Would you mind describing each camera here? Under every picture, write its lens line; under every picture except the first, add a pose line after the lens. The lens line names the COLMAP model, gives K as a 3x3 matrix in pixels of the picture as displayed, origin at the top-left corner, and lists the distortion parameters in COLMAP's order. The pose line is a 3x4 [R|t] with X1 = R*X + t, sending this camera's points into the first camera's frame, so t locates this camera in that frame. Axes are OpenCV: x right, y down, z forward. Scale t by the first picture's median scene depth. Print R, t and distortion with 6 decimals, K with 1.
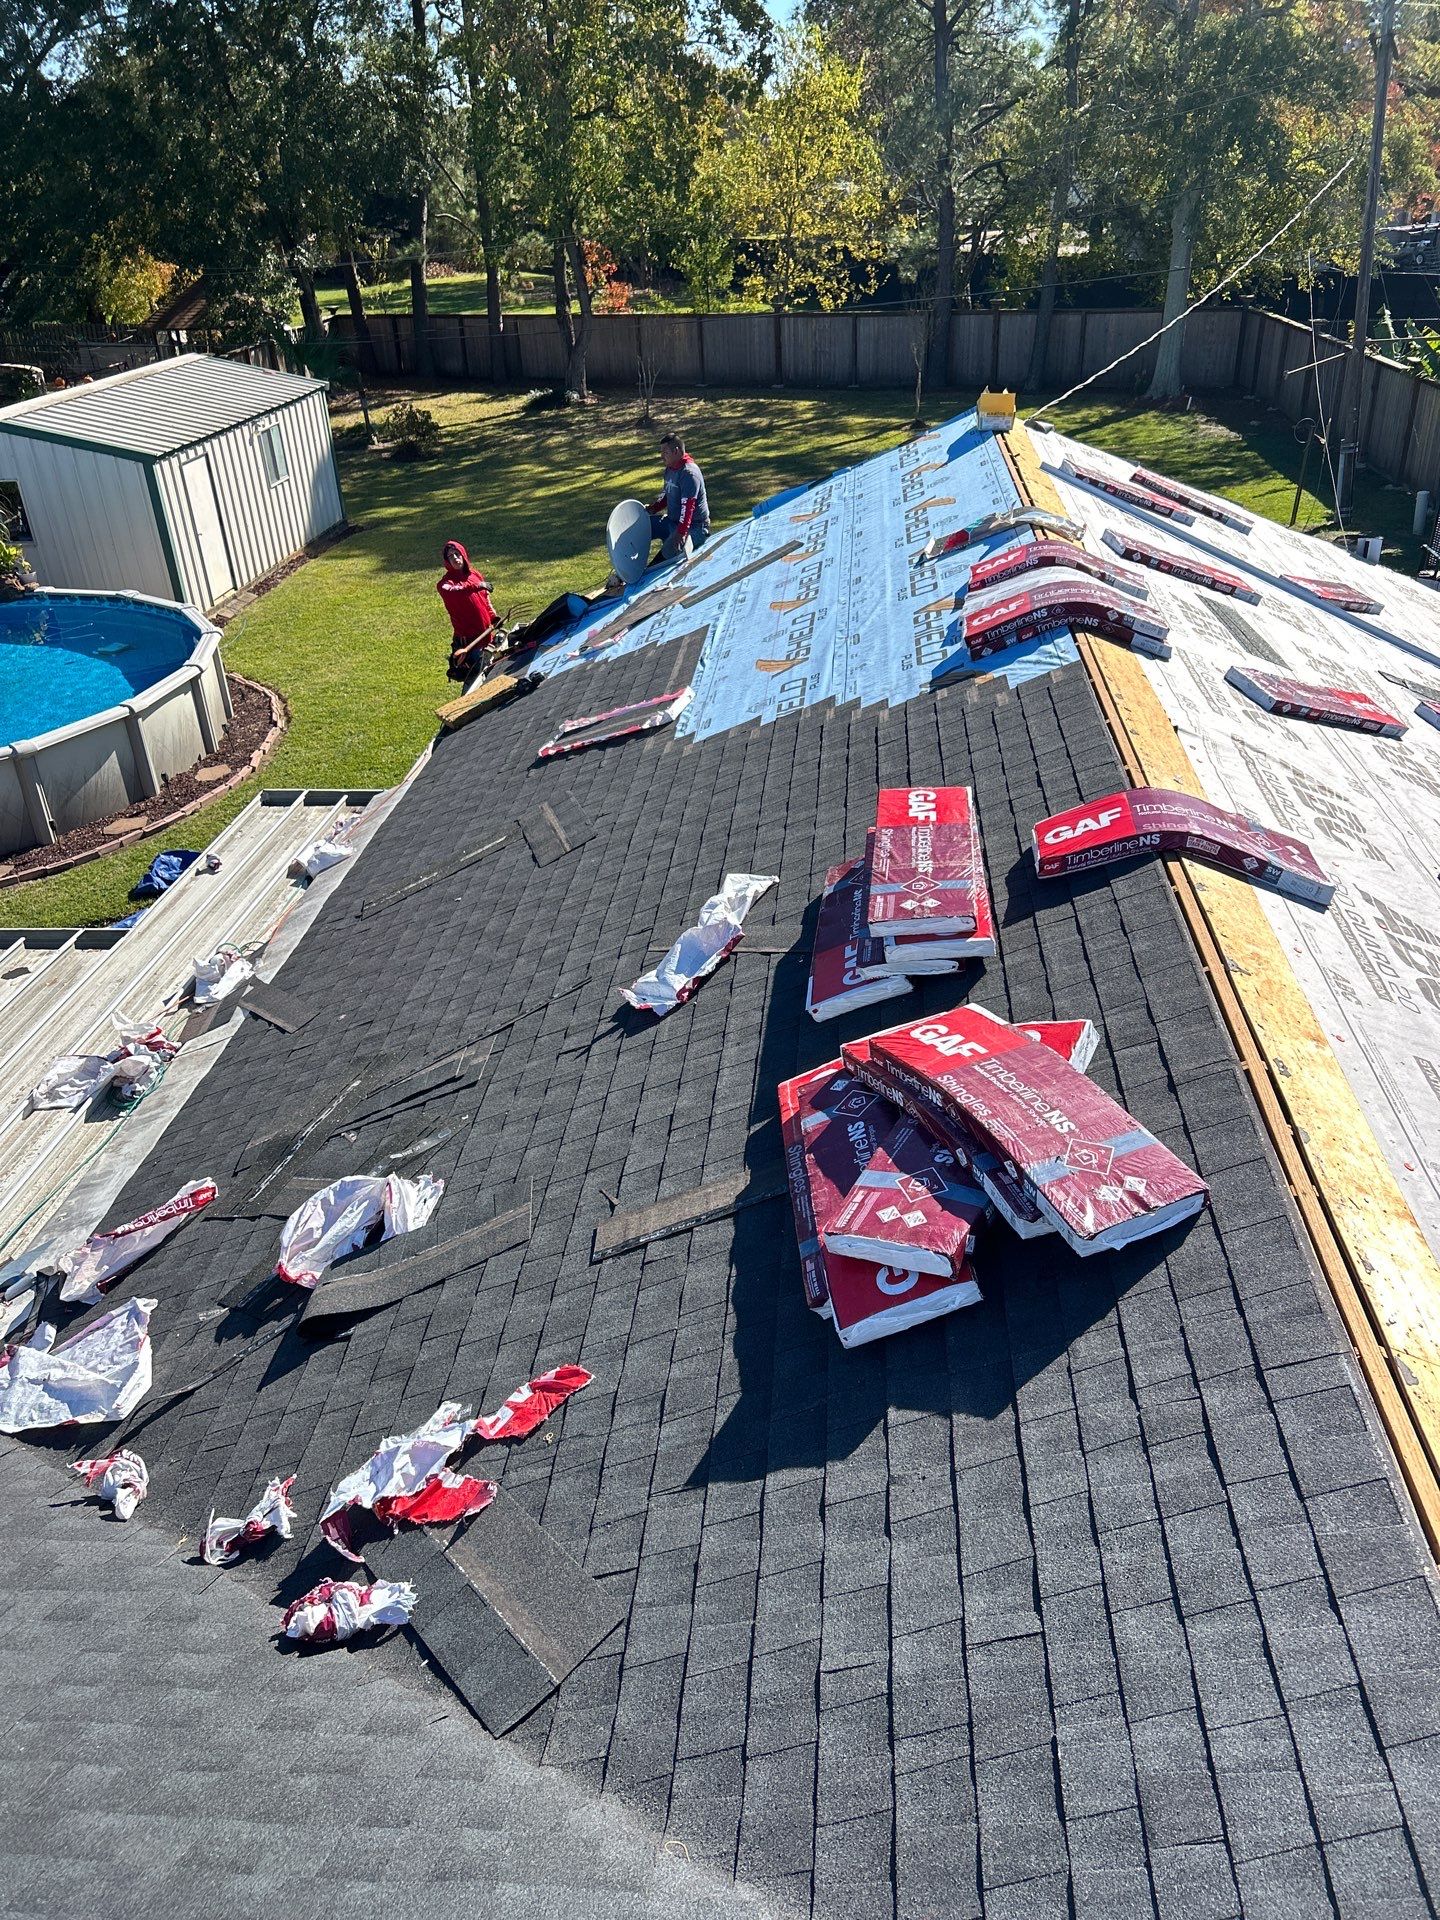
lens RADIAL K [[1416.7, 0, 734.2], [0, 1416.7, 923.9], [0, 0, 1]] dist [0.047491, -0.064434]
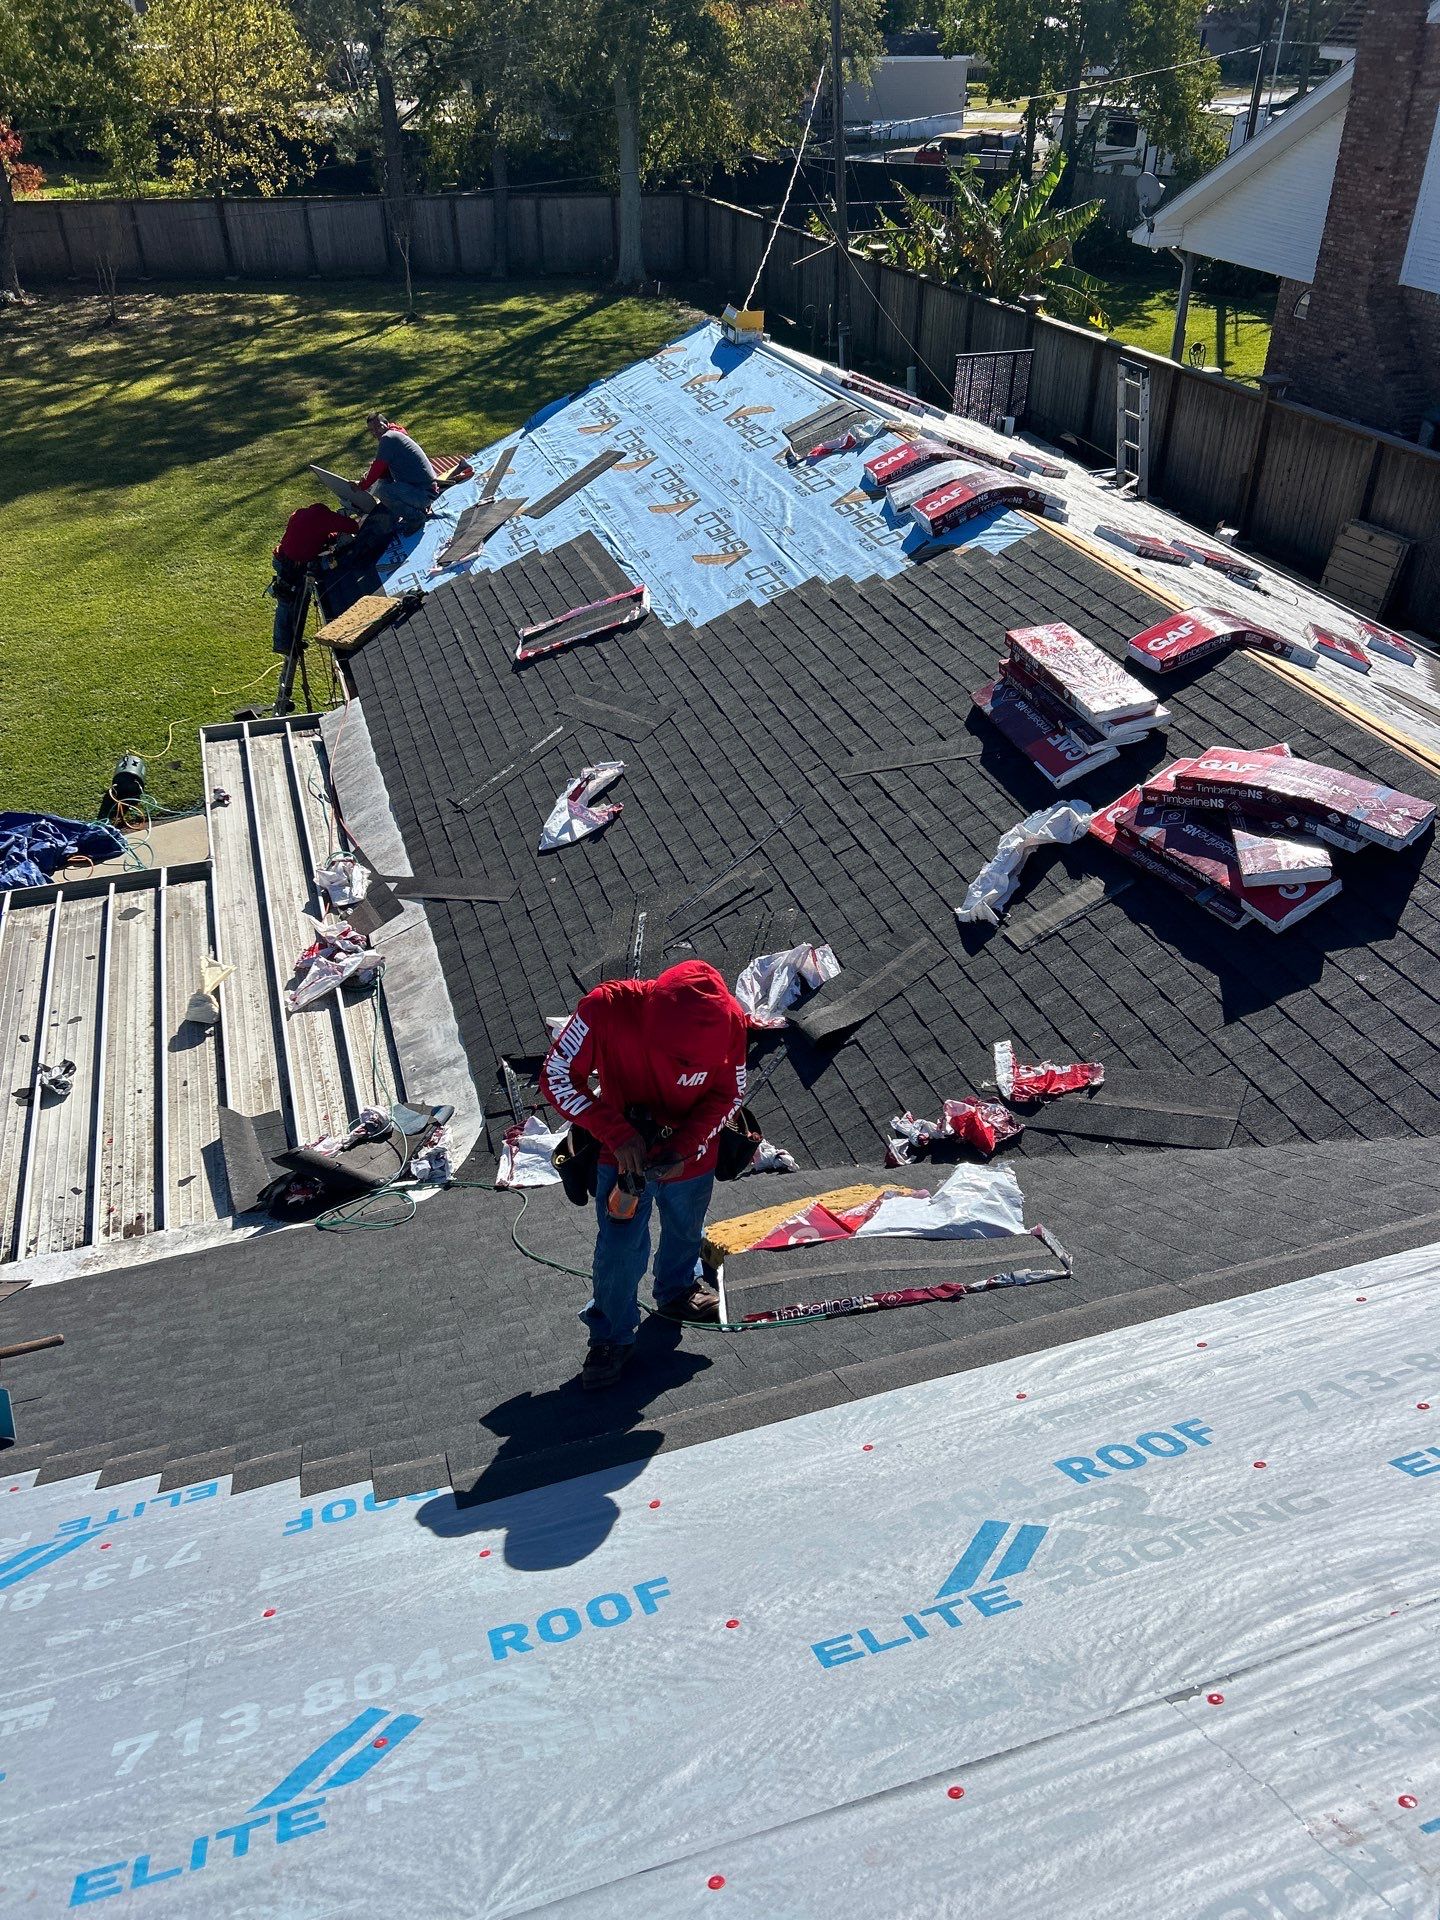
lens RADIAL K [[1398.0, 0, 720.0], [0, 1398.0, 960.0], [0, 0, 1]] dist [0.042534, -0.047173]
pose [[0.924494, -0.186772, 0.332306, -0.433546], [0.153347, 0.980315, 0.124365, 0.004774], [-0.348993, -0.064017, 0.934936, -0.142923]]
